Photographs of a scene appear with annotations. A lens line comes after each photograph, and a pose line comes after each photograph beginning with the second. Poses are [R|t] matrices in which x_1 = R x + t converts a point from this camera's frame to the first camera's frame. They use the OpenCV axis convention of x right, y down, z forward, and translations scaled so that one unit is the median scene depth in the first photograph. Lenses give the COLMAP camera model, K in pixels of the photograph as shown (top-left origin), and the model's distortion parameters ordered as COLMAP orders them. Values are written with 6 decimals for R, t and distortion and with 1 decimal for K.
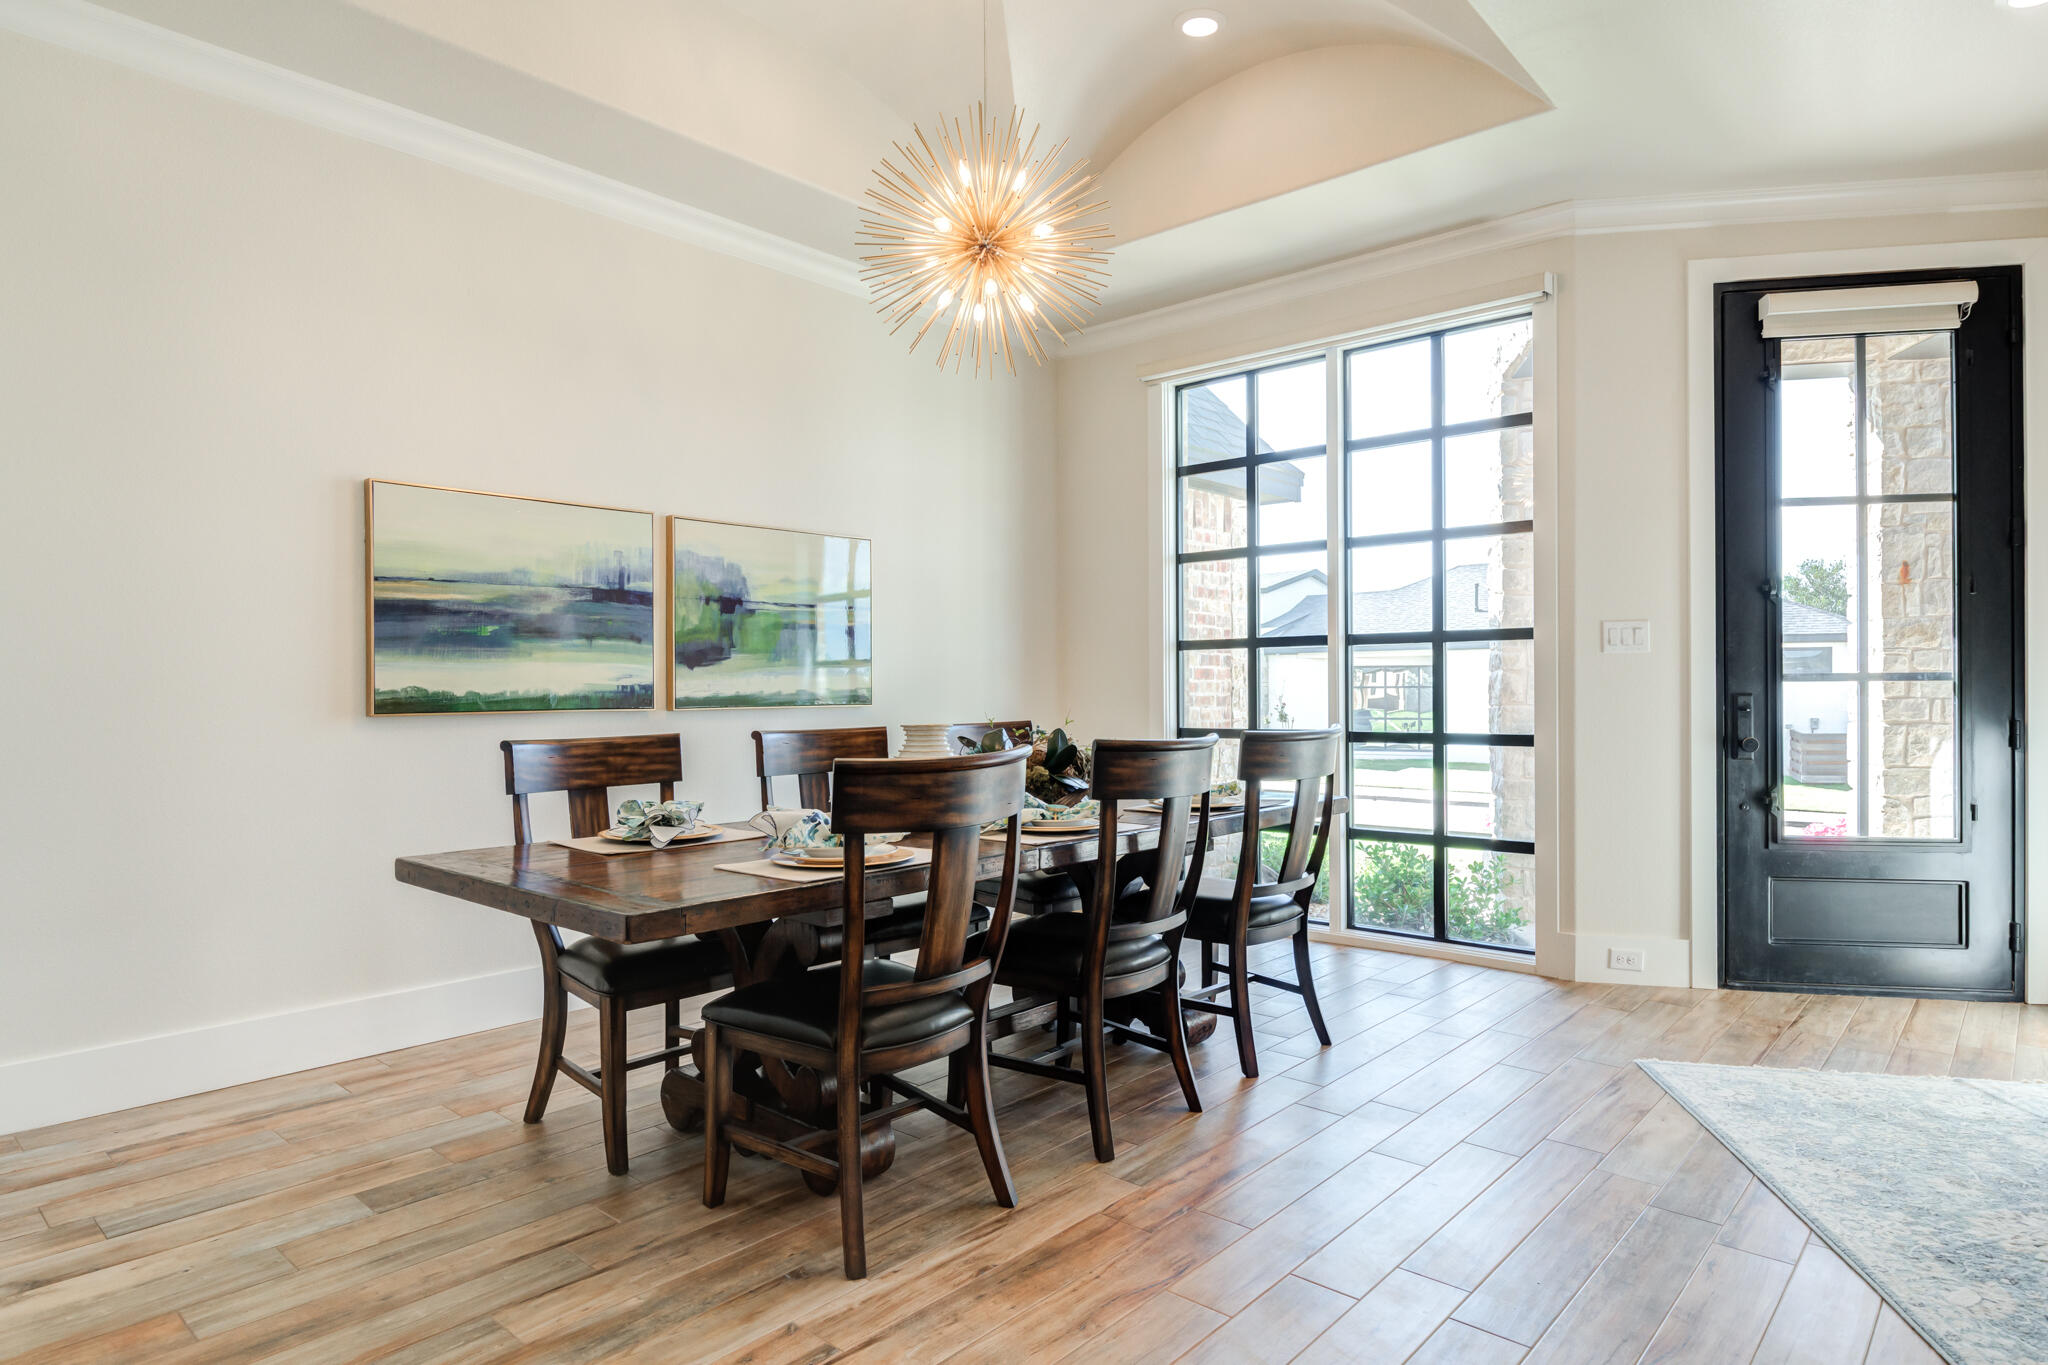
lens RADIAL K [[1171.0, 0, 1042.5], [0, 1171.0, 686.9], [0, 0, 1]] dist [0.009331, -0.008609]
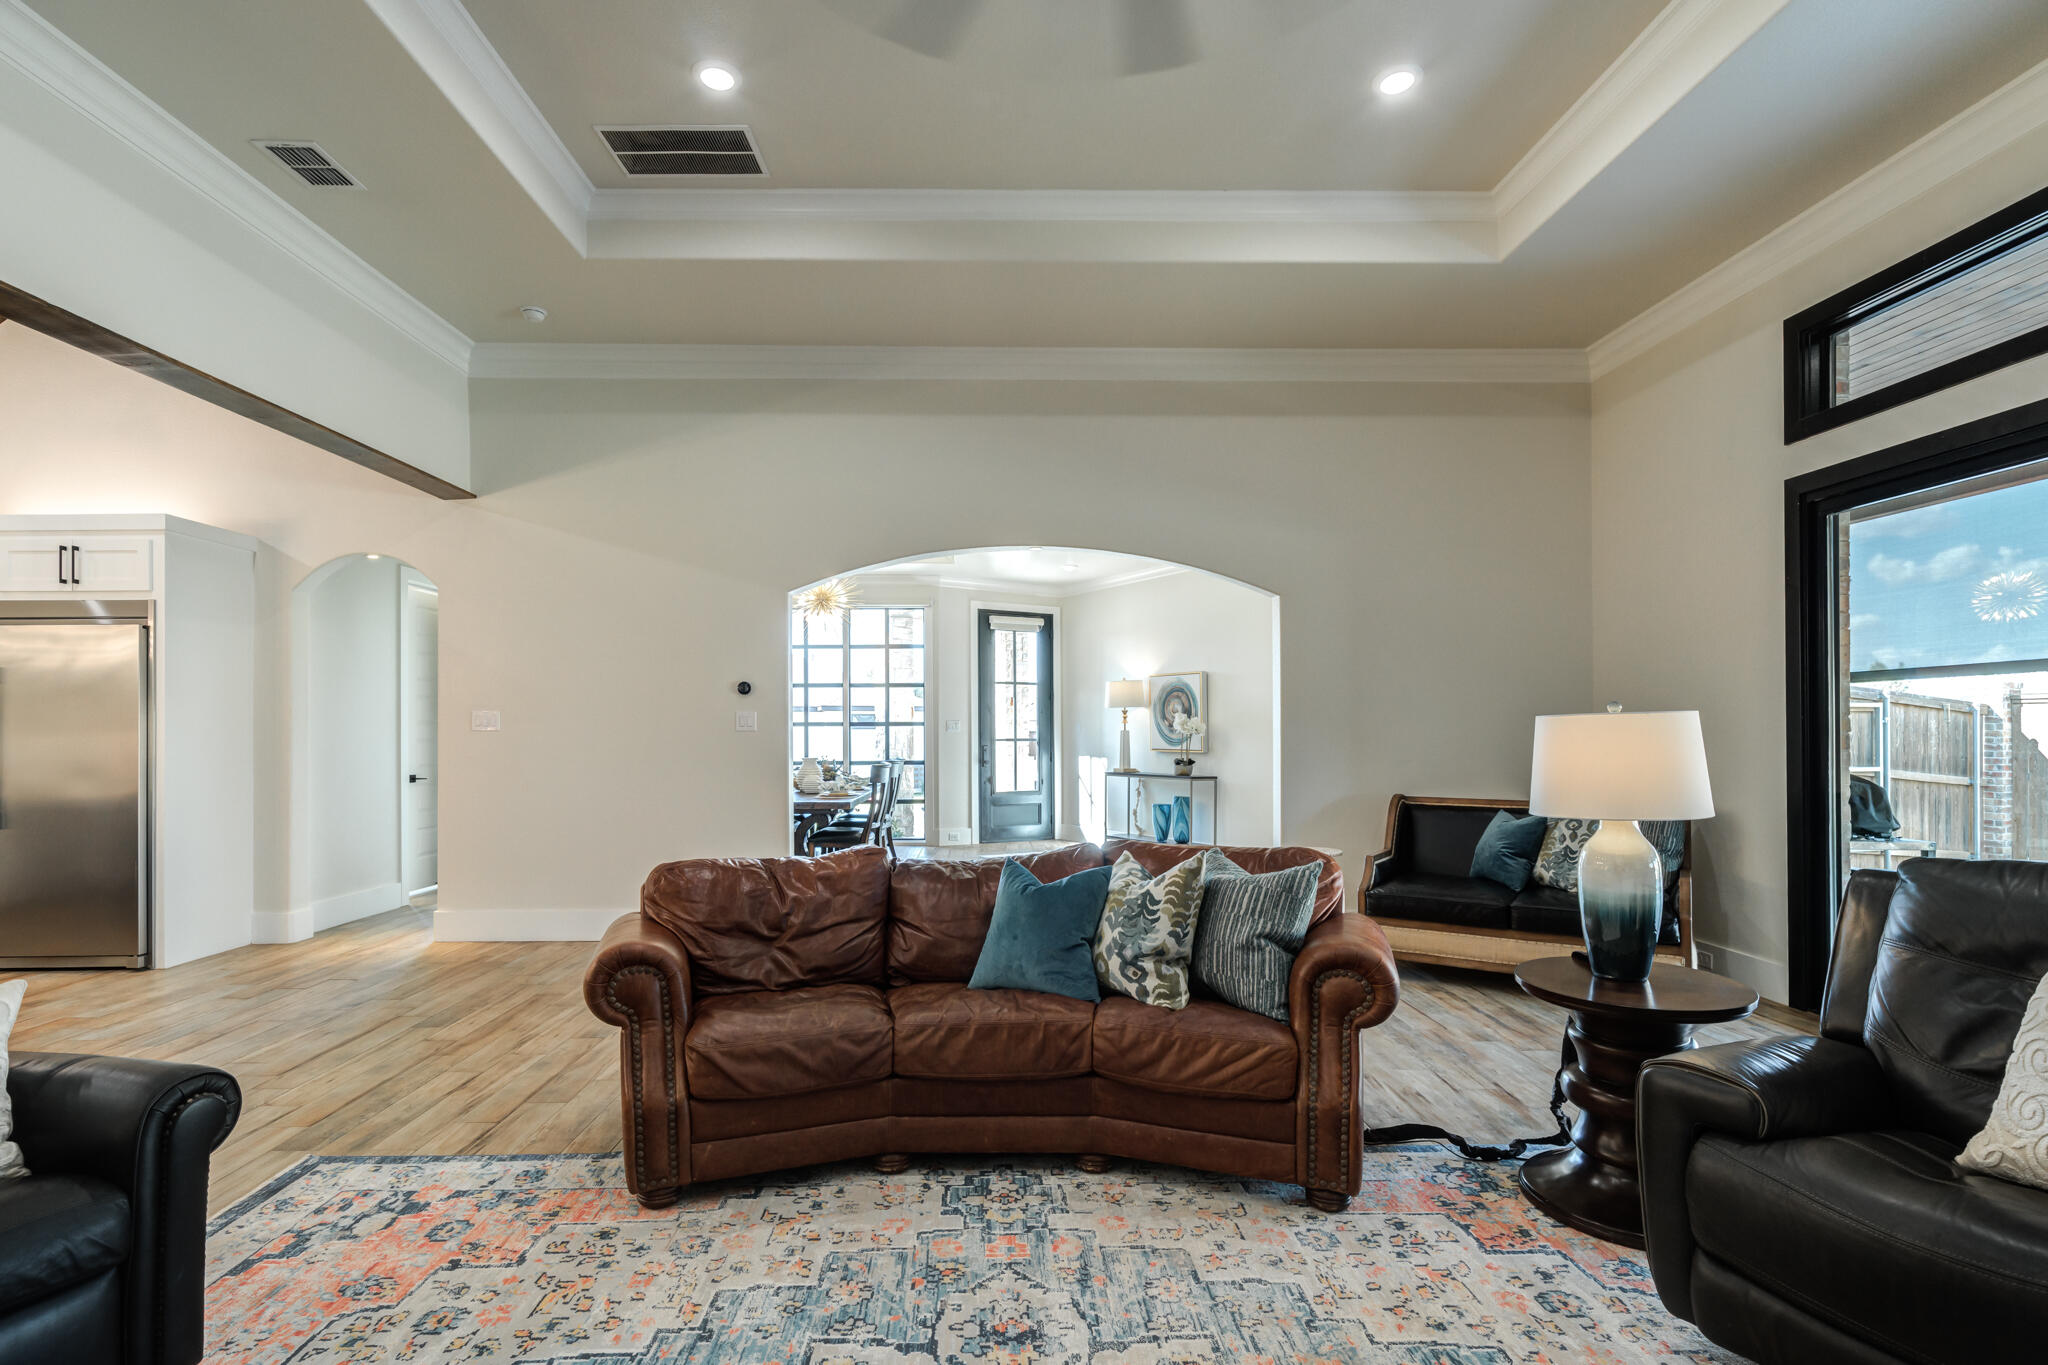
lens RADIAL K [[998.2, 0, 977.5], [0, 998.2, 722.5], [0, 0, 1]] dist [-0.018901, 0.019693]
pose [[0.753954, 0.006911, 0.656891, -1.131862], [0.001199, 0.999929, -0.011896, -0.023588], [-0.656926, 0.009757, 0.753892, -0.943917]]
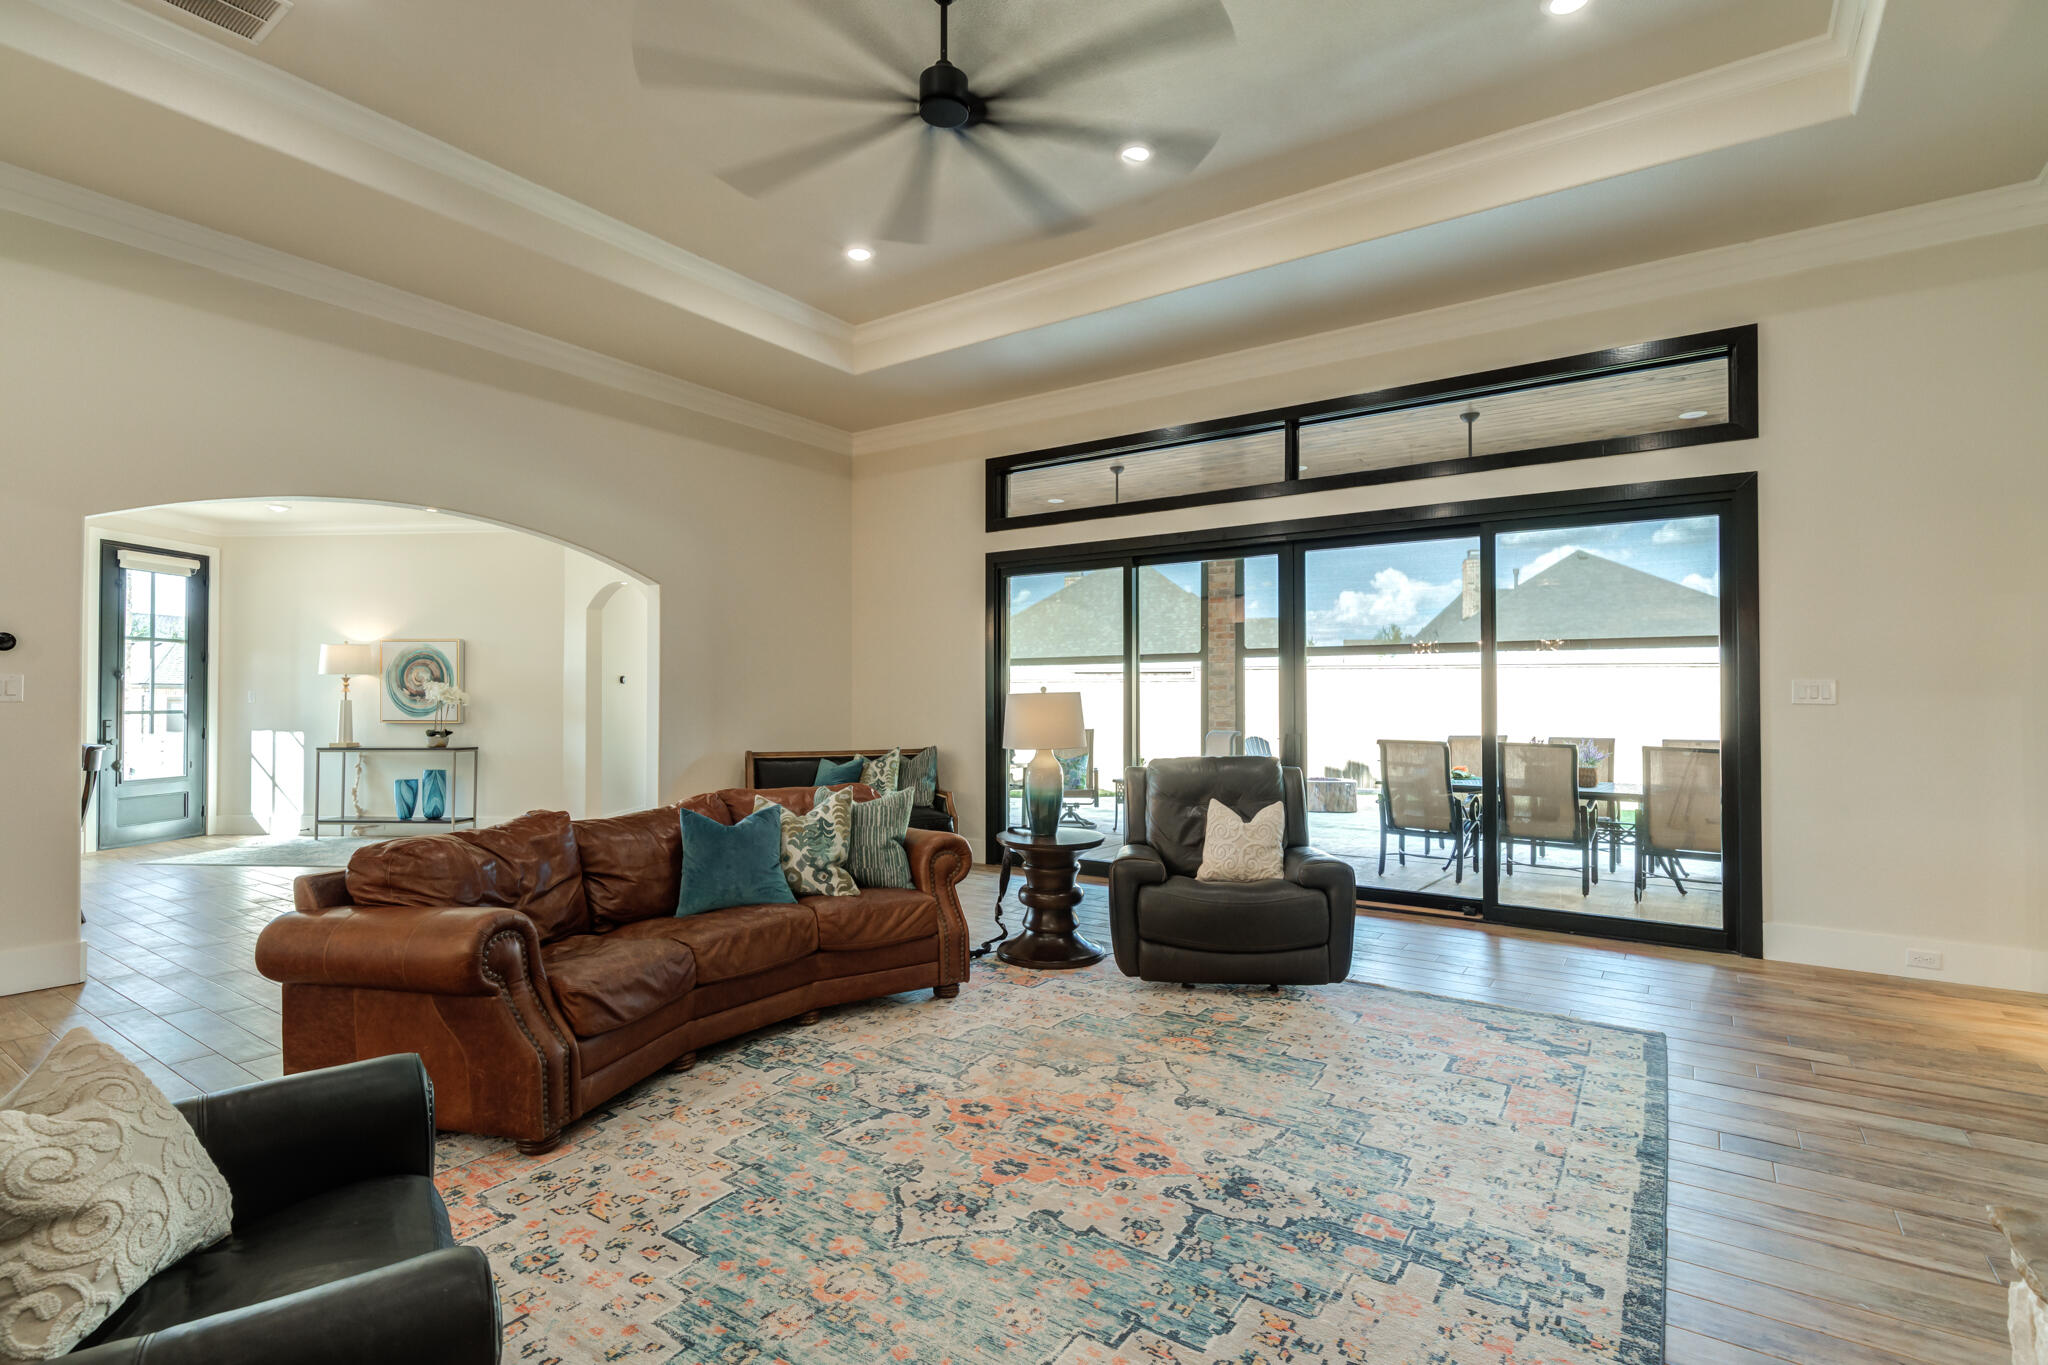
lens RADIAL K [[998.2, 0, 1033.7], [0, 998.2, 676.1], [0, 0, 1]] dist [-0.018901, 0.019693]
pose [[-0.120876, 0.025582, 0.992338, -1.589165], [0.002327, 0.999672, -0.025488, -0.026593], [-0.992665, -0.000772, -0.120896, -0.570238]]
